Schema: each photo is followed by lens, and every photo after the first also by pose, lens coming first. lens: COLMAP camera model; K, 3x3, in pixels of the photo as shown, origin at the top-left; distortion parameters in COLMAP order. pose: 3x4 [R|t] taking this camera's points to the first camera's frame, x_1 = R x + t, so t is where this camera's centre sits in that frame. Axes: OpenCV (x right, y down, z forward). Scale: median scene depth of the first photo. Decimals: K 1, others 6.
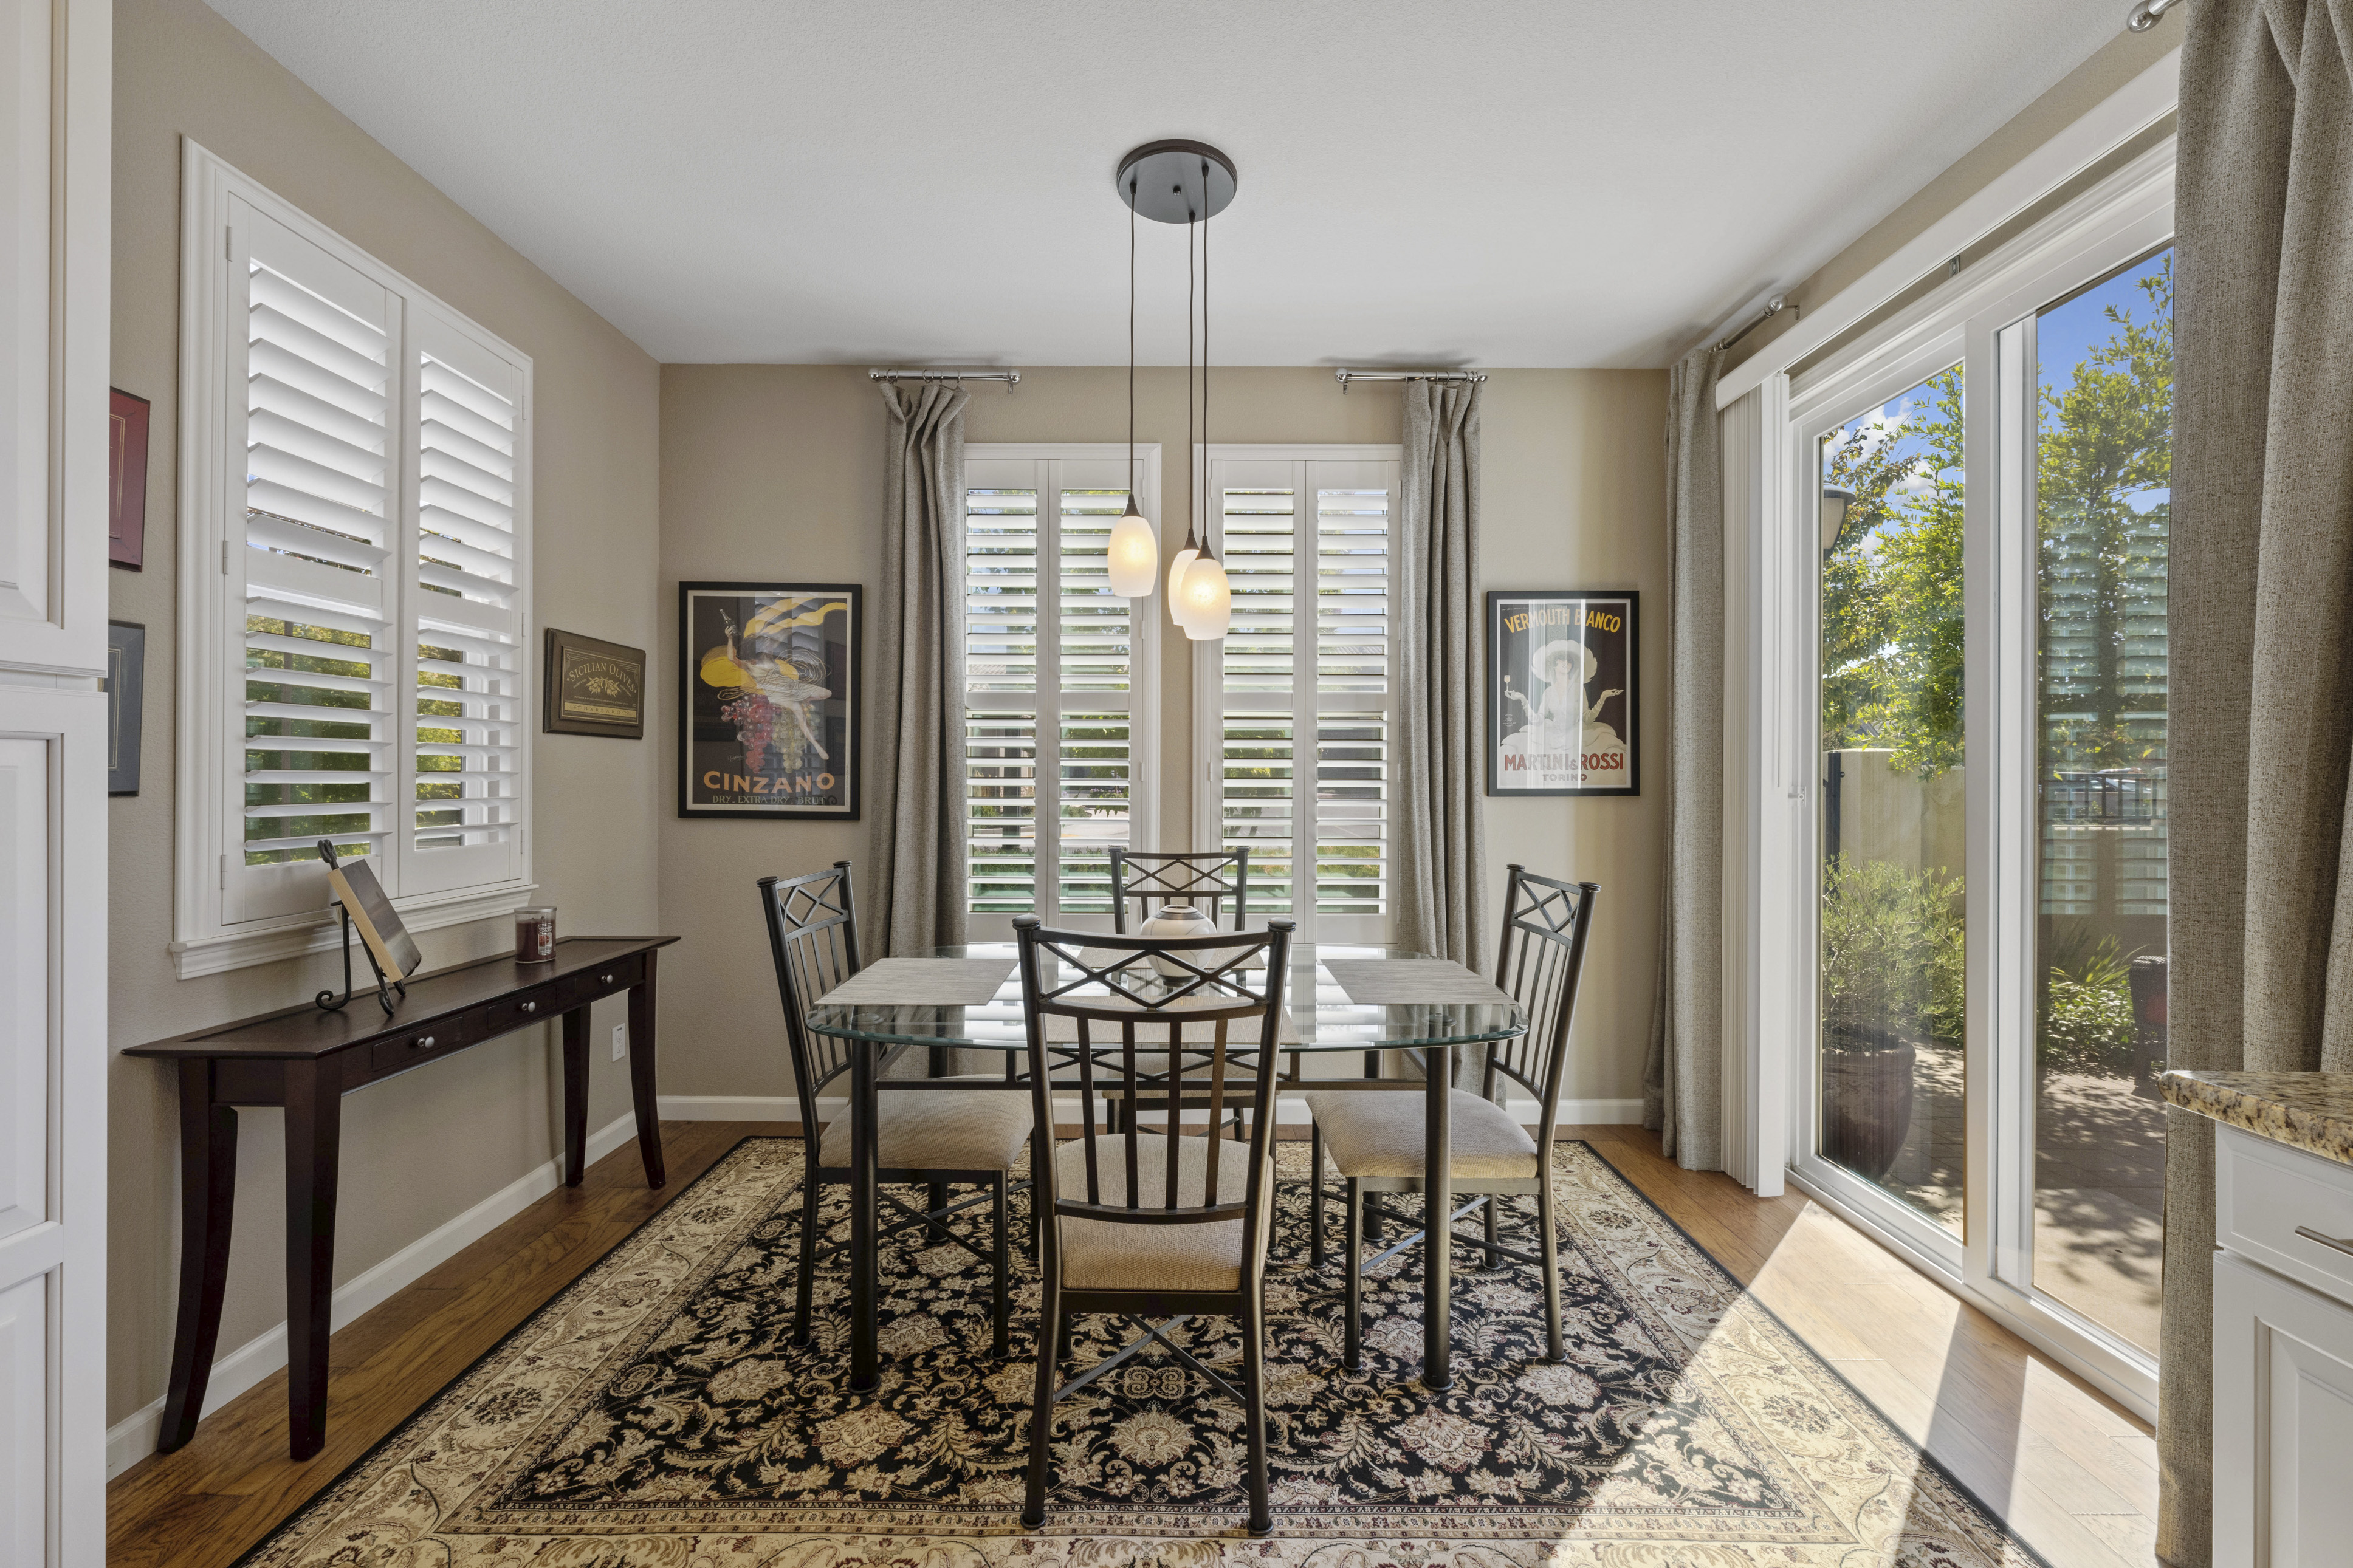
lens RADIAL K [[930.9, 0, 1180.1], [0, 930.9, 771.4], [0, 0, 1]] dist [-0.004414, 0.001416]
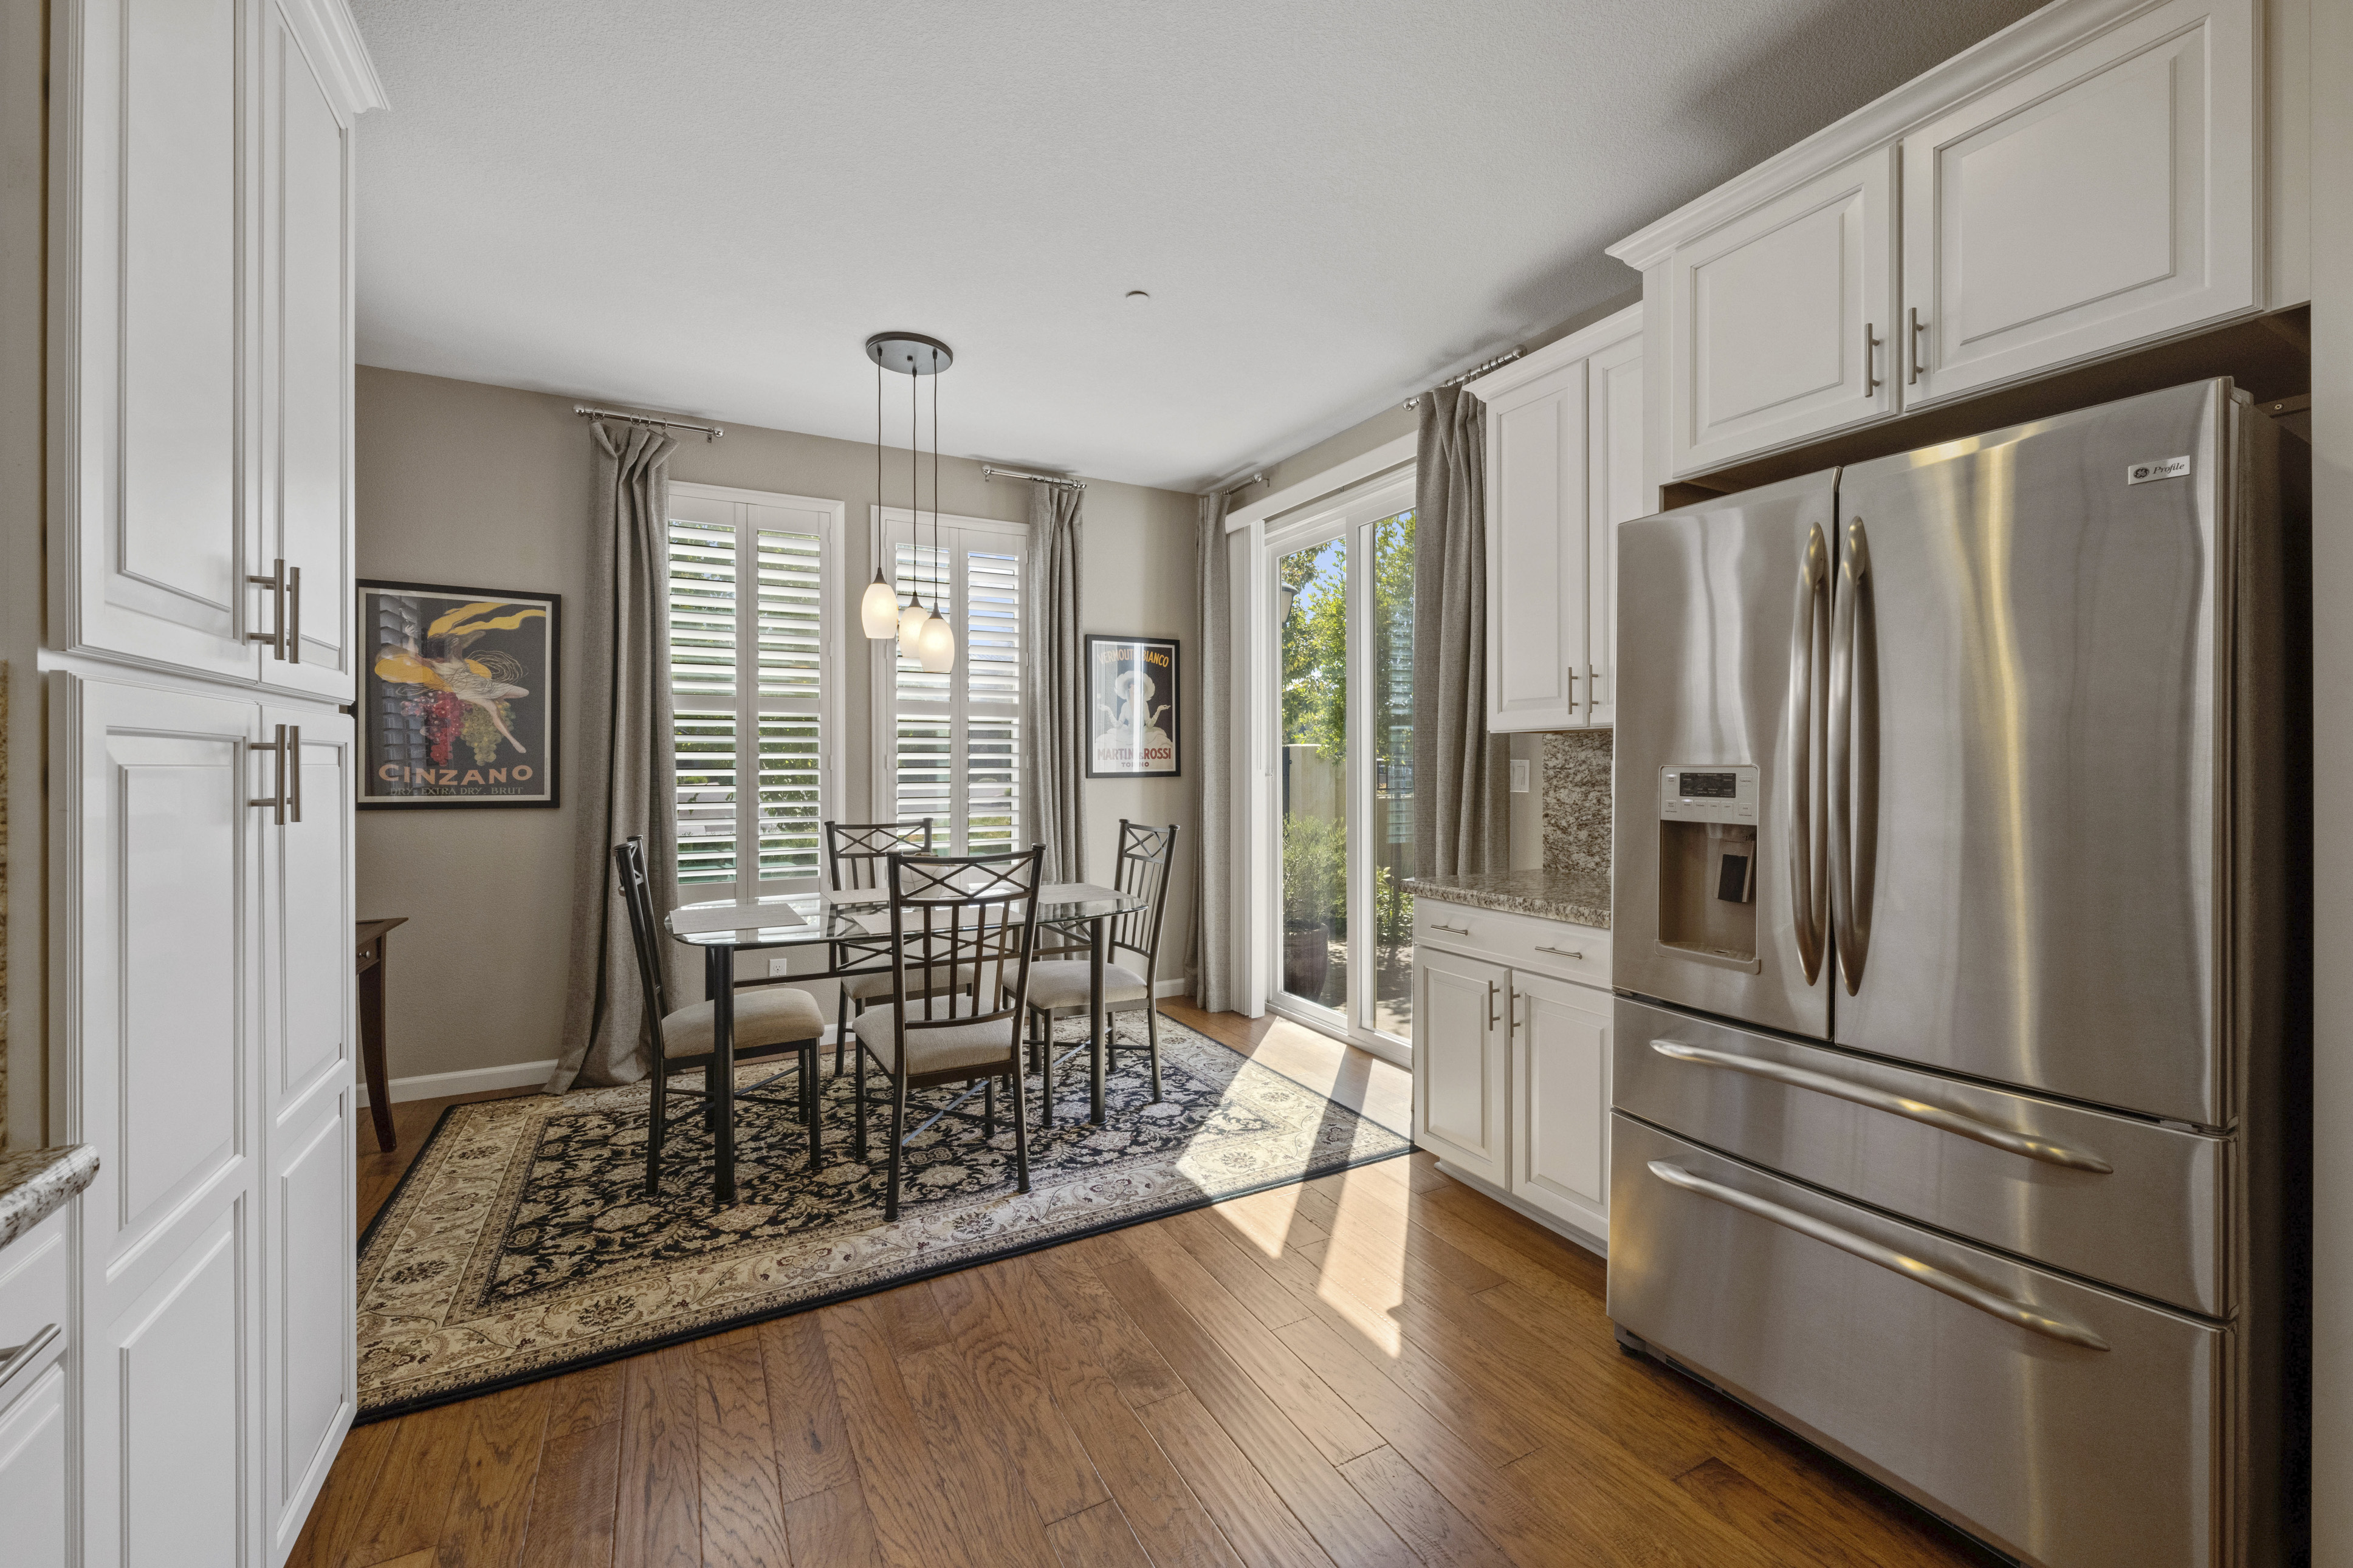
lens RADIAL K [[930.9, 0, 1152.3], [0, 930.9, 754.6], [0, 0, 1]] dist [-0.004414, 0.001416]
pose [[0.890472, -0.002211, 0.455032, -0.336526], [0.005358, 0.999970, -0.005626, -0.001362], [-0.455006, 0.007447, 0.890457, -0.464194]]
